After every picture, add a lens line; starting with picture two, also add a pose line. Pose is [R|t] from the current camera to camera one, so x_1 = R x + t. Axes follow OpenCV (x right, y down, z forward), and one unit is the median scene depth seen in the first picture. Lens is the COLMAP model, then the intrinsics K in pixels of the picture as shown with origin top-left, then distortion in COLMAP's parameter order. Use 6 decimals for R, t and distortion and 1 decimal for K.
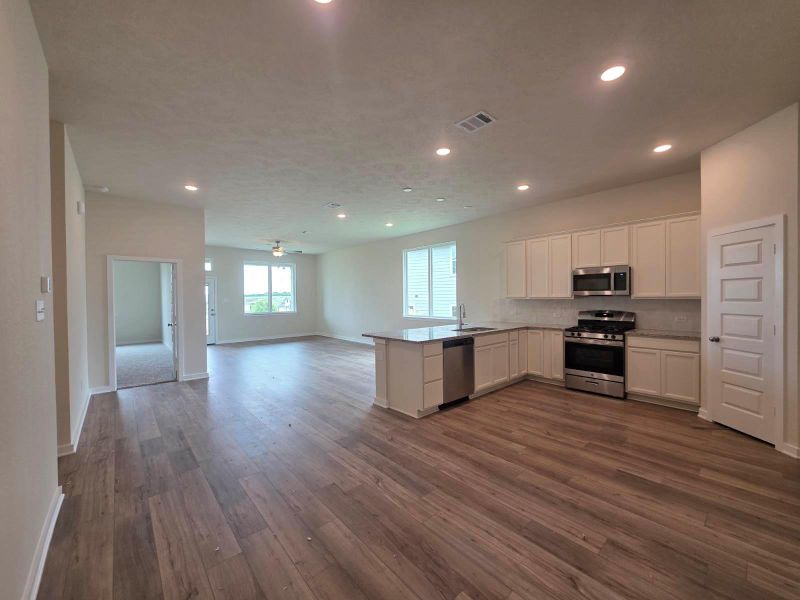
lens RADIAL K [[320.8, 0, 400.2], [0, 320.8, 297.7], [0, 0, 1]] dist [-0.001531, -0.000271]
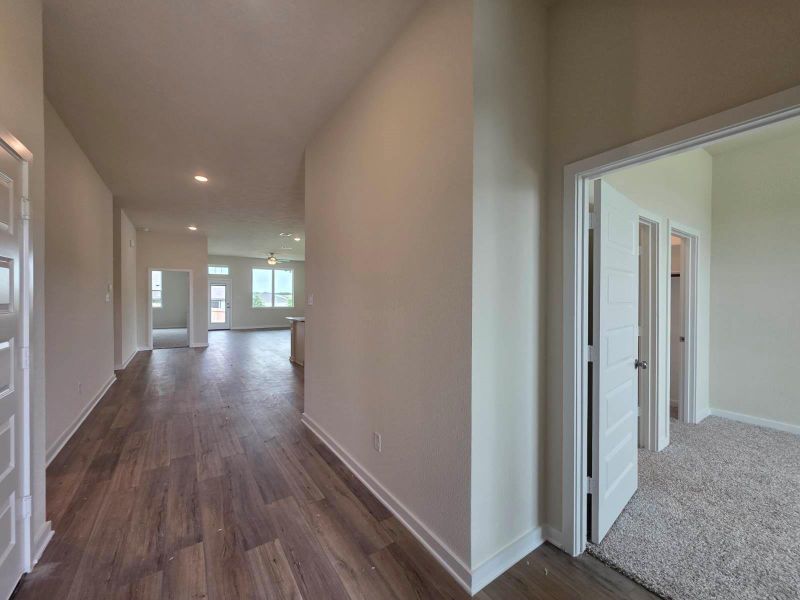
lens RADIAL K [[320.8, 0, 400.2], [0, 320.8, 297.7], [0, 0, 1]] dist [-0.001531, -0.000271]
pose [[0.992621, 0.011032, -0.120756, 0.496937], [-0.010860, 0.999939, 0.002089, 0.001442], [0.120772, -0.000762, 0.992680, -0.416157]]
